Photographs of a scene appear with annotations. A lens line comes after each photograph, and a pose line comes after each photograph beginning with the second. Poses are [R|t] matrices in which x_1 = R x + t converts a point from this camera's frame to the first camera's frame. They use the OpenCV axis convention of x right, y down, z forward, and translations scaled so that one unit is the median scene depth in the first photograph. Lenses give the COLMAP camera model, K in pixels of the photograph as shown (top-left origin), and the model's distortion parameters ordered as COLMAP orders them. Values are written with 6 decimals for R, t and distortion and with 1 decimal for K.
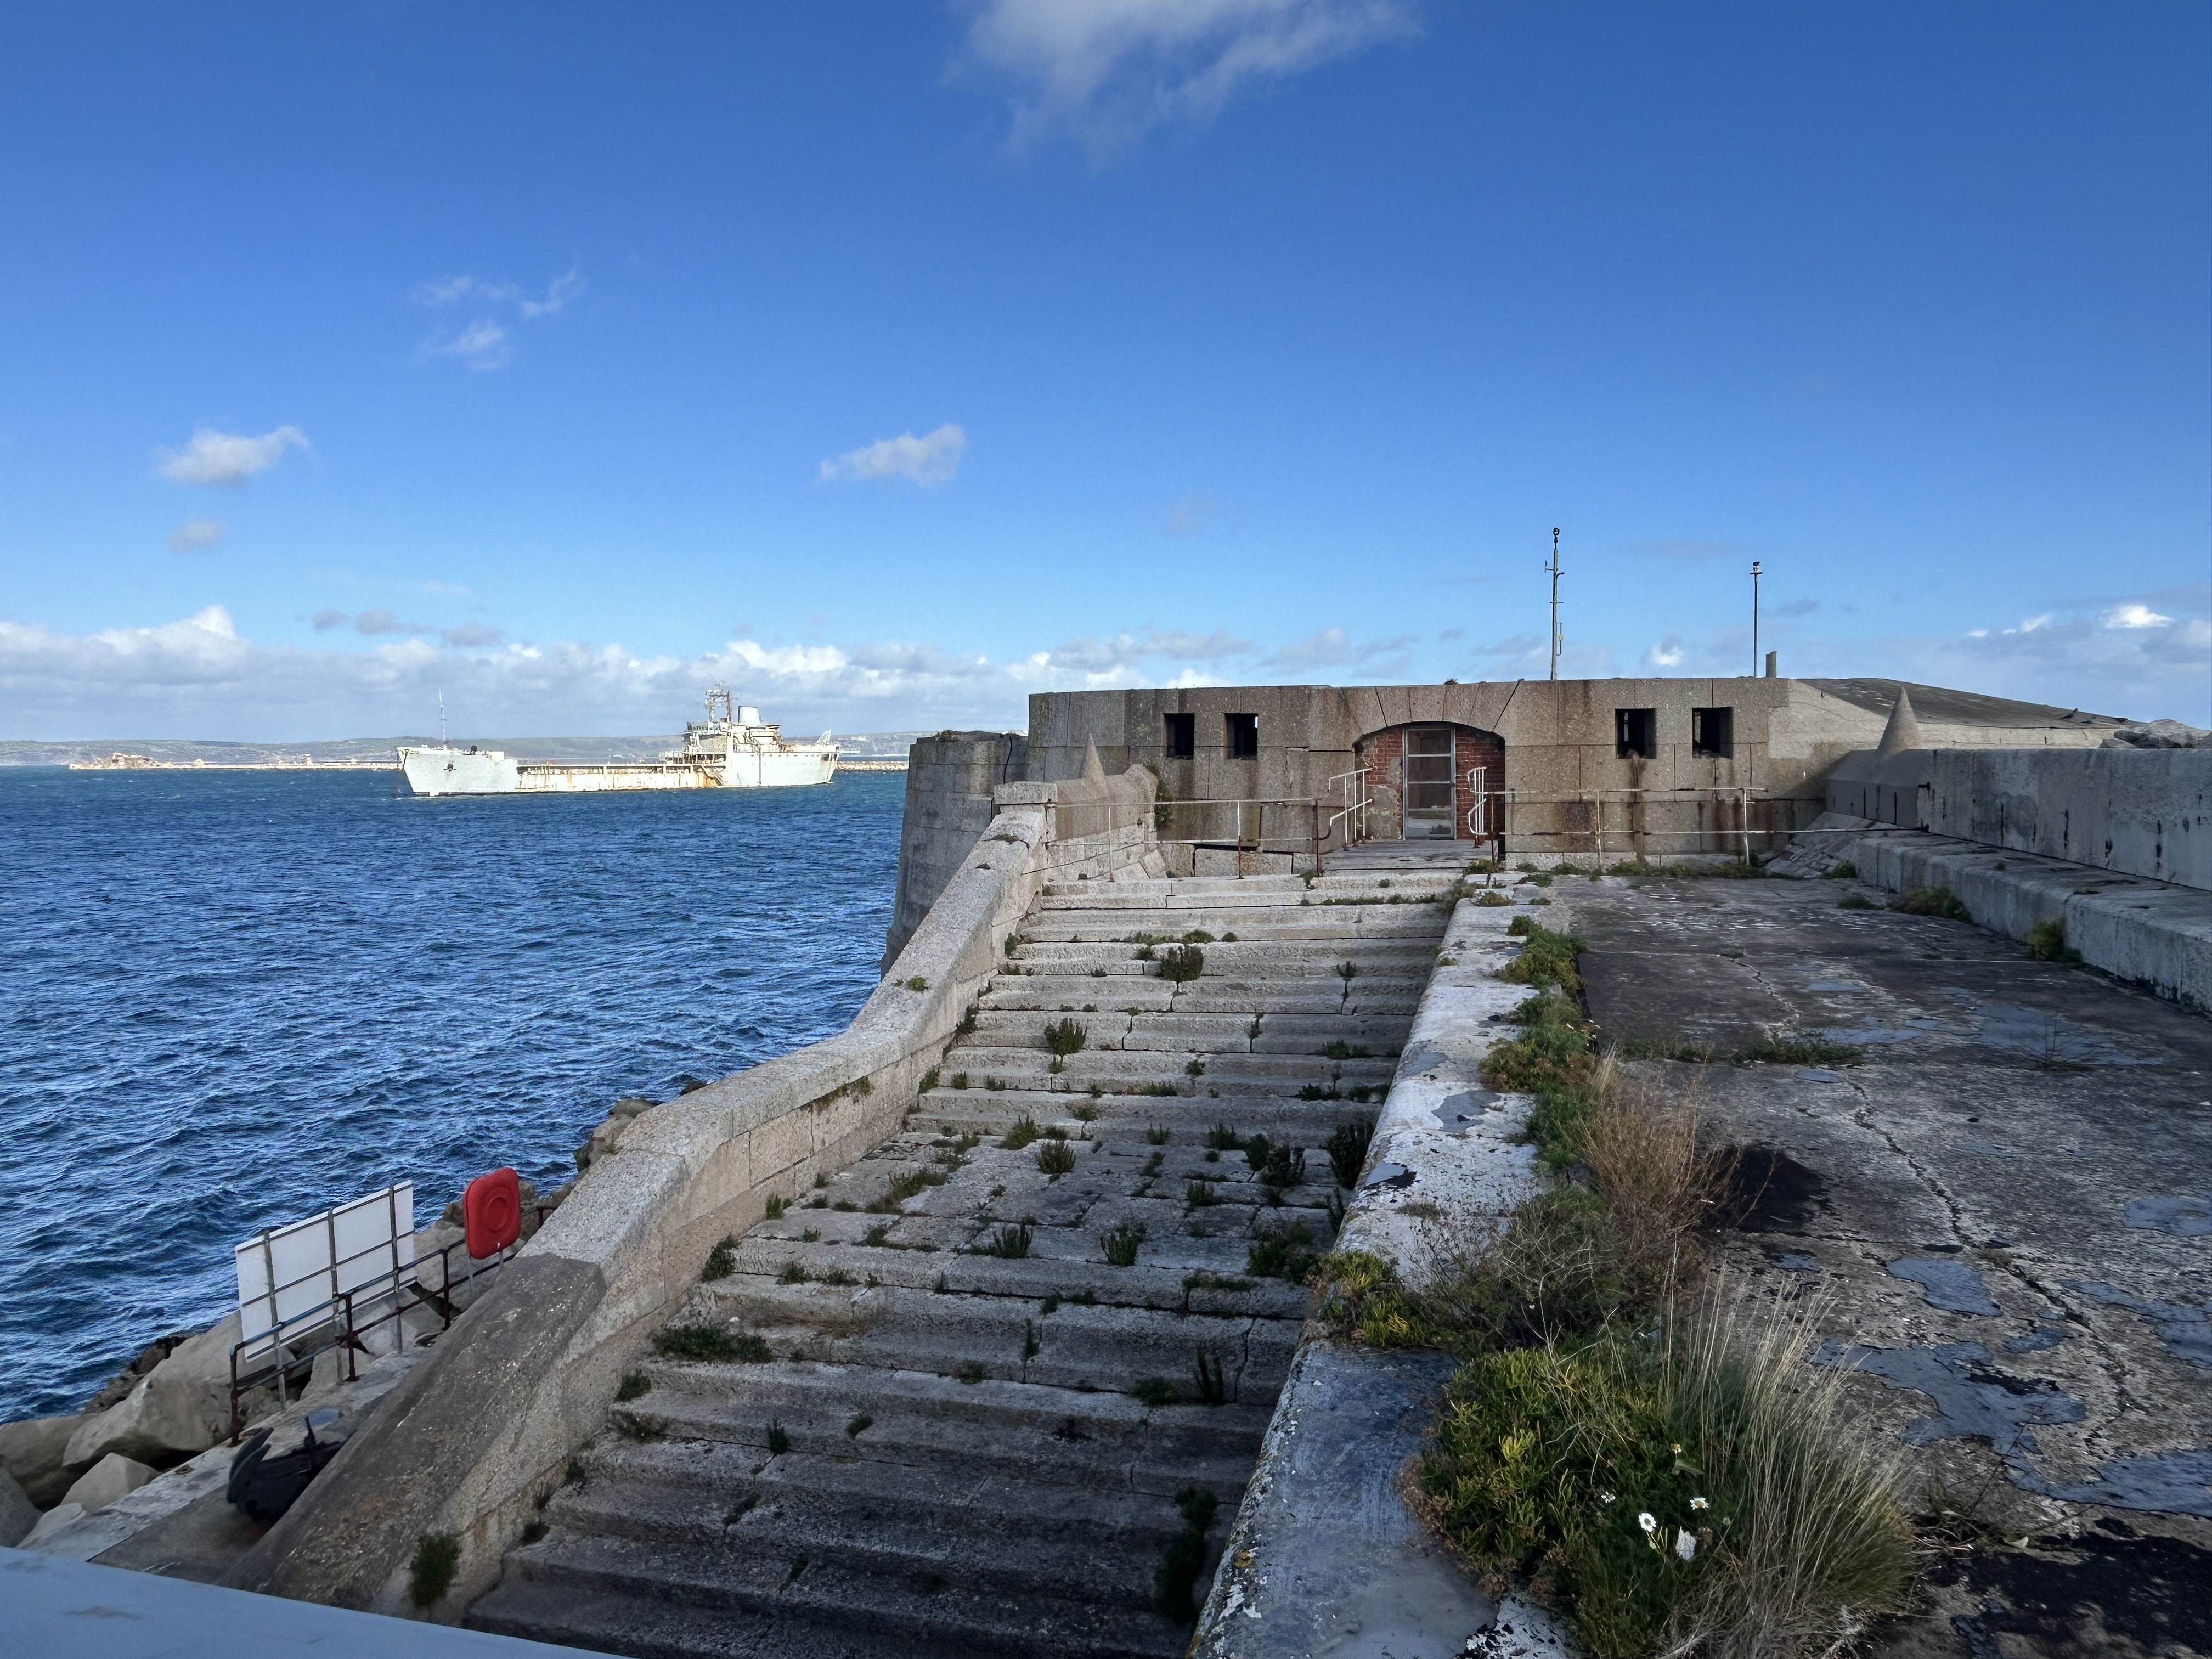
lens RADIAL K [[1474.8, 0, 1105.3], [0, 1474.8, 841.4], [0, 0, 1]] dist [-0.008130, -0.001660]
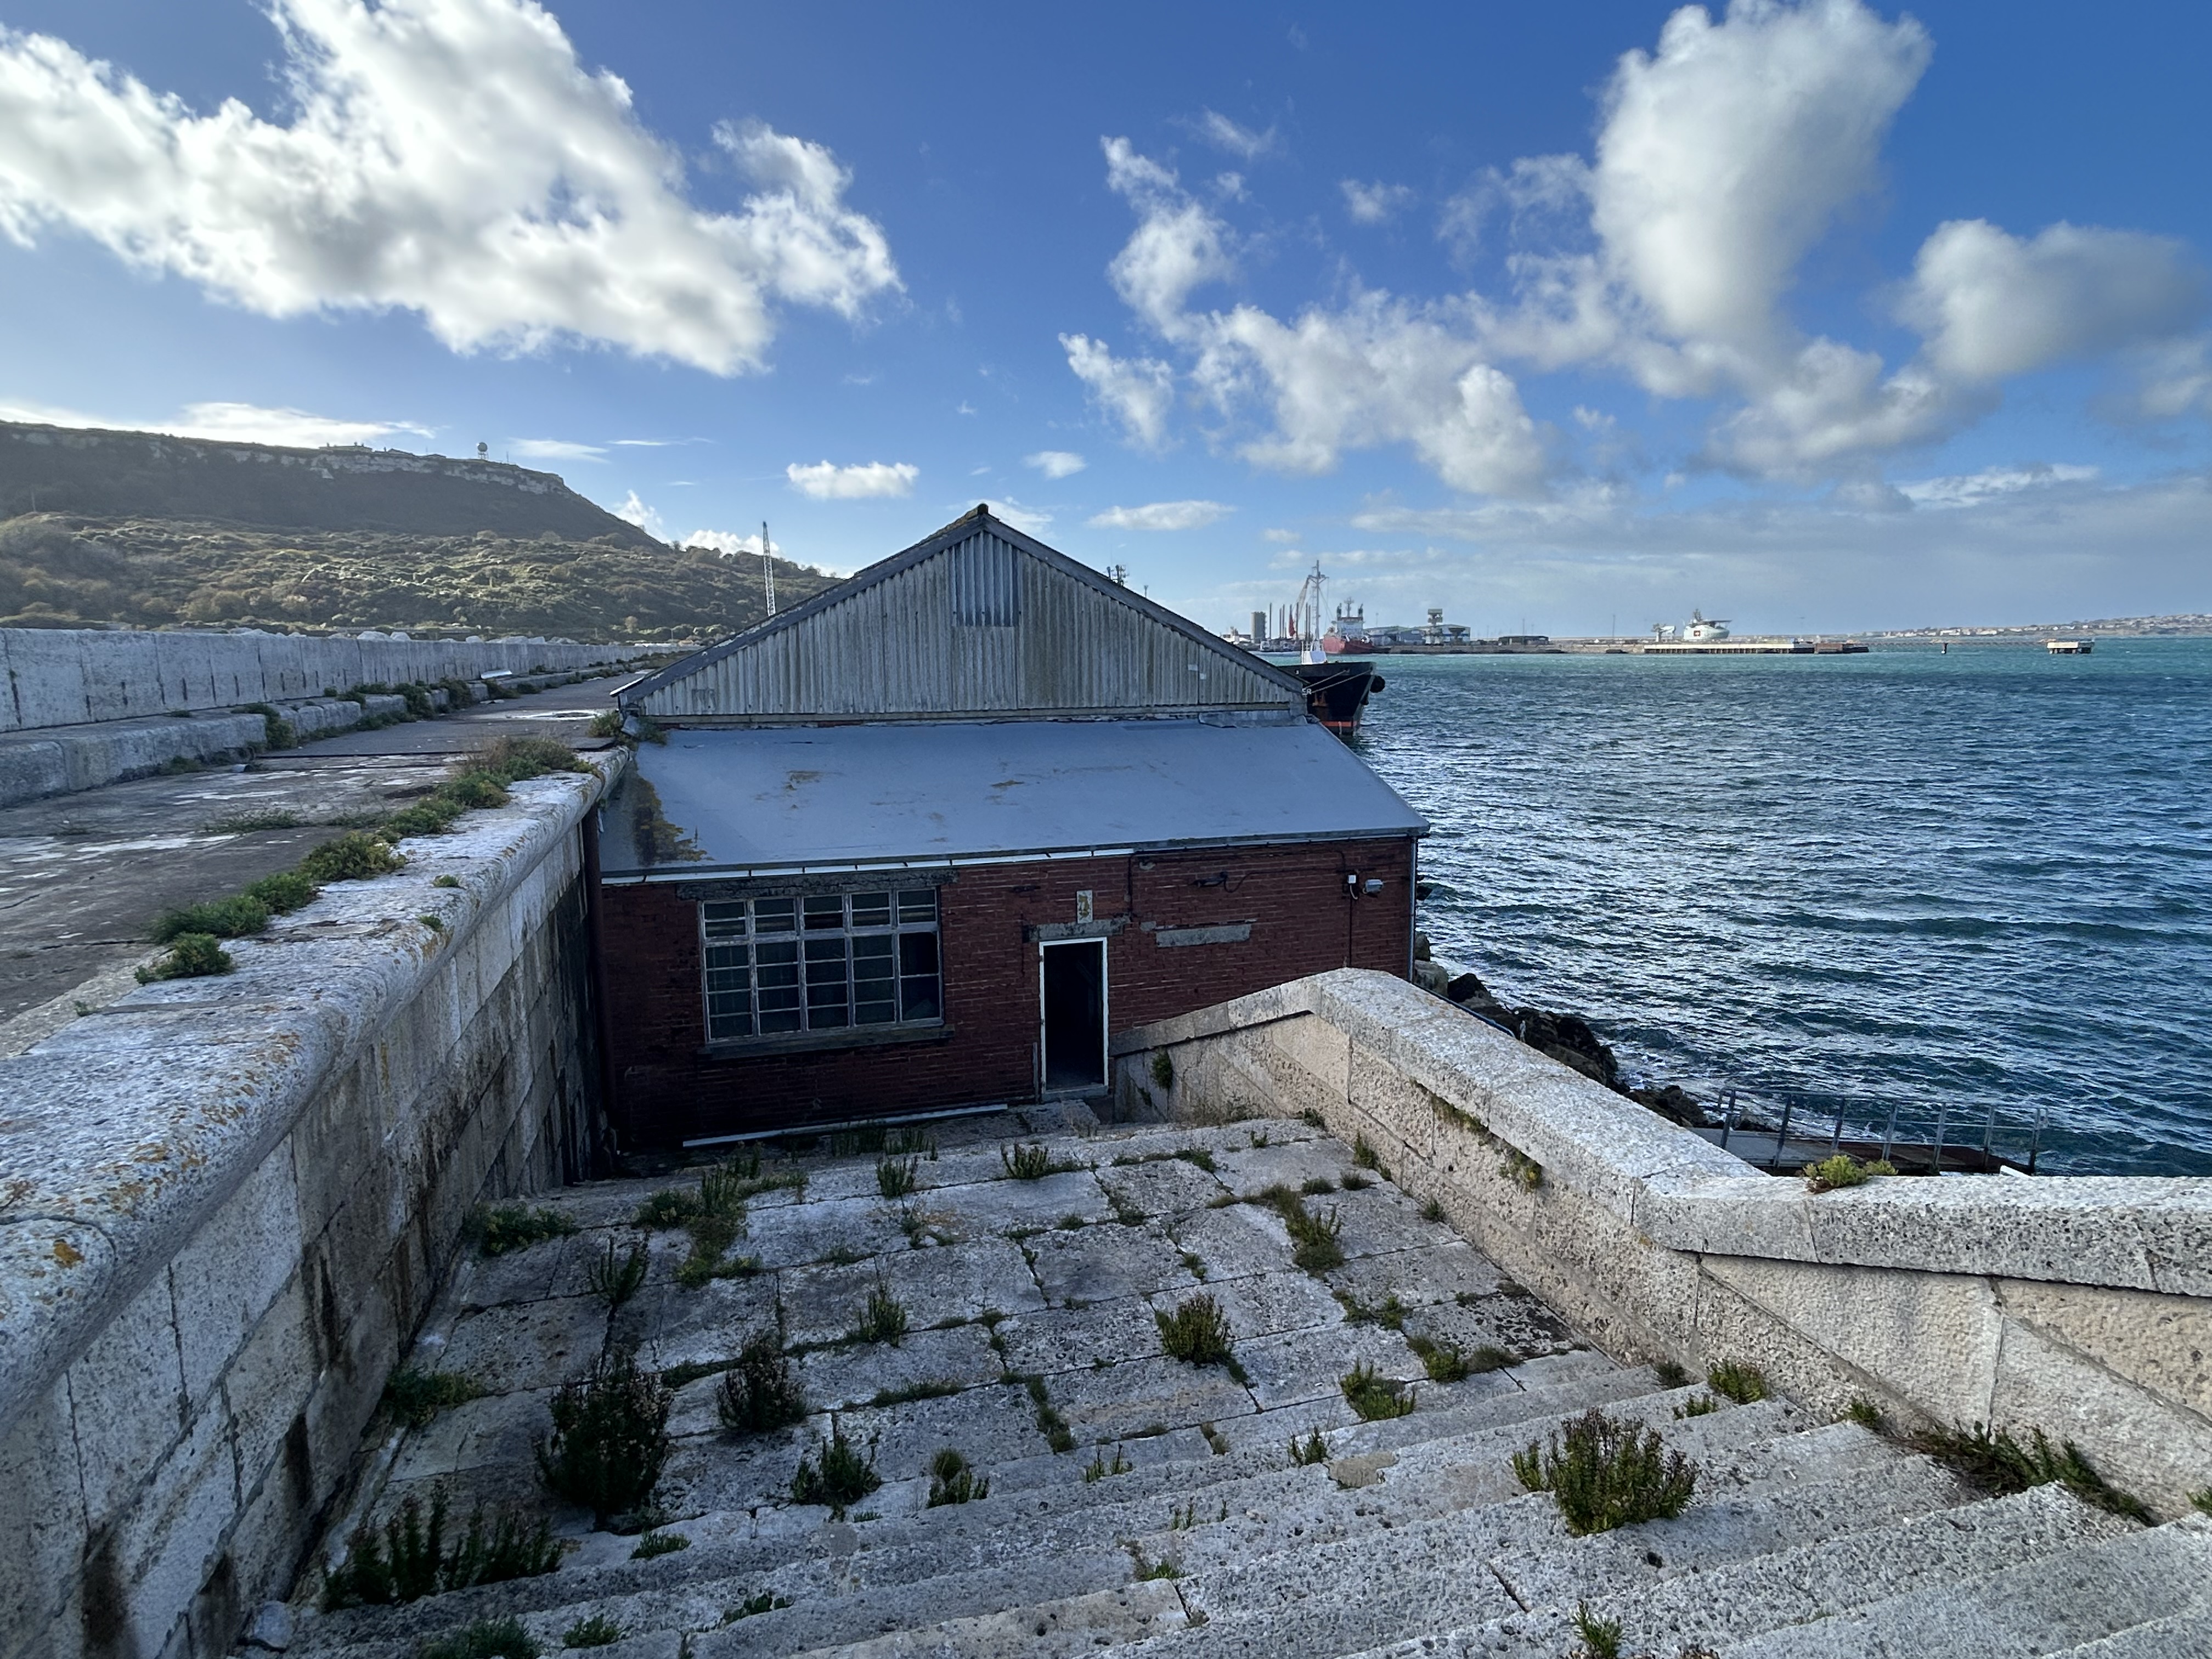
lens RADIAL K [[1224.6, 0, 1105.9], [0, 1224.6, 826.0], [0, 0, 1]] dist [-0.000602, -0.000052]
pose [[-0.851165, 0.093787, -0.516451, 0.228876], [-0.012458, 0.980021, 0.198503, -0.061260], [0.524750, 0.175393, -0.832992, 1.441020]]
